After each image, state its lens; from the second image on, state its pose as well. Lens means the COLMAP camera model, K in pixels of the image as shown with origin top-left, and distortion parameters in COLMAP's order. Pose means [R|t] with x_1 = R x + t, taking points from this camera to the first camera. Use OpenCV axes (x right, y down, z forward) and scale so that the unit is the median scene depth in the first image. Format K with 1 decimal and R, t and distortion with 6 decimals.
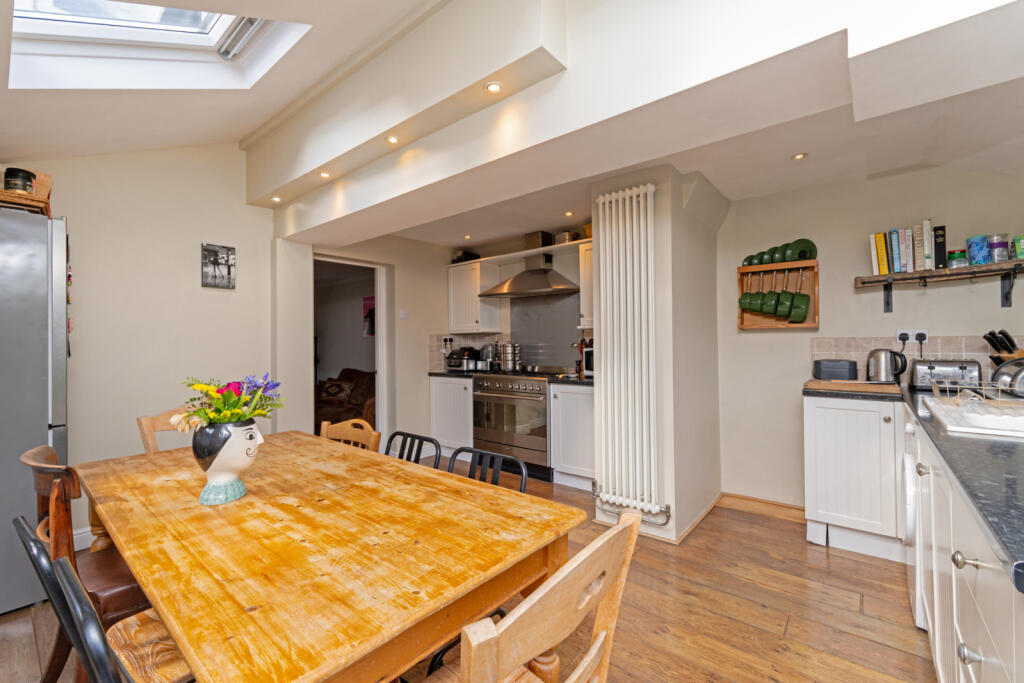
lens RADIAL K [[443.7, 0, 510.8], [0, 443.7, 337.8], [0, 0, 1]] dist [-0.002761, -0.000296]
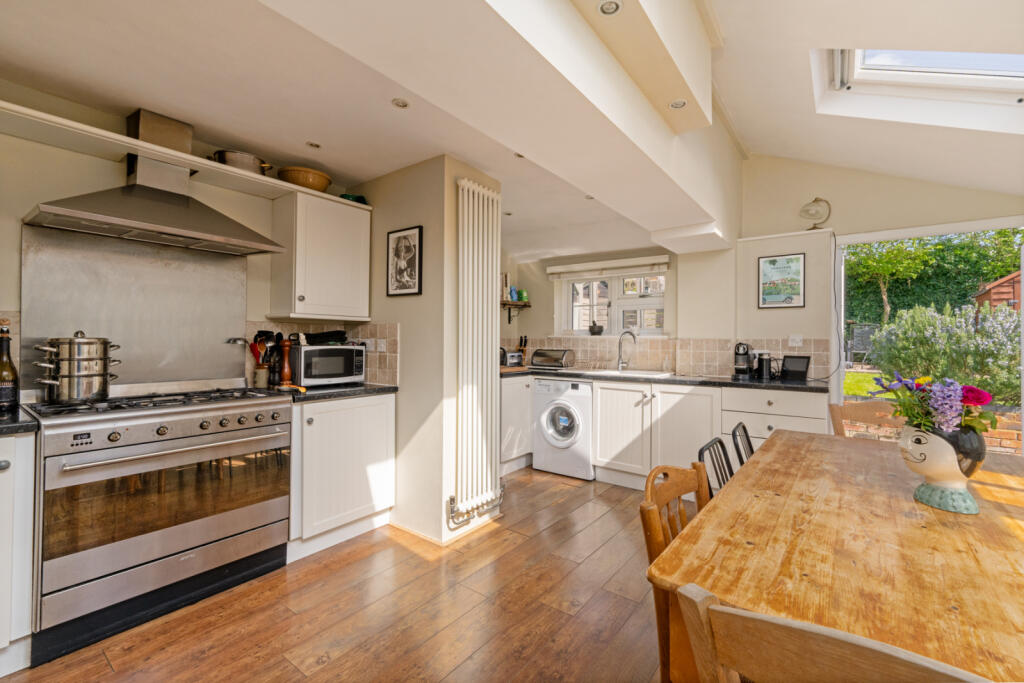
lens RADIAL K [[443.7, 0, 508.0], [0, 443.7, 341.2], [0, 0, 1]] dist [-0.002761, -0.000296]
pose [[-0.066744, 0.010295, 0.997717, -0.837262], [-0.017621, 0.999779, -0.011495, 0.029159], [-0.997615, -0.018348, -0.066547, 1.146997]]
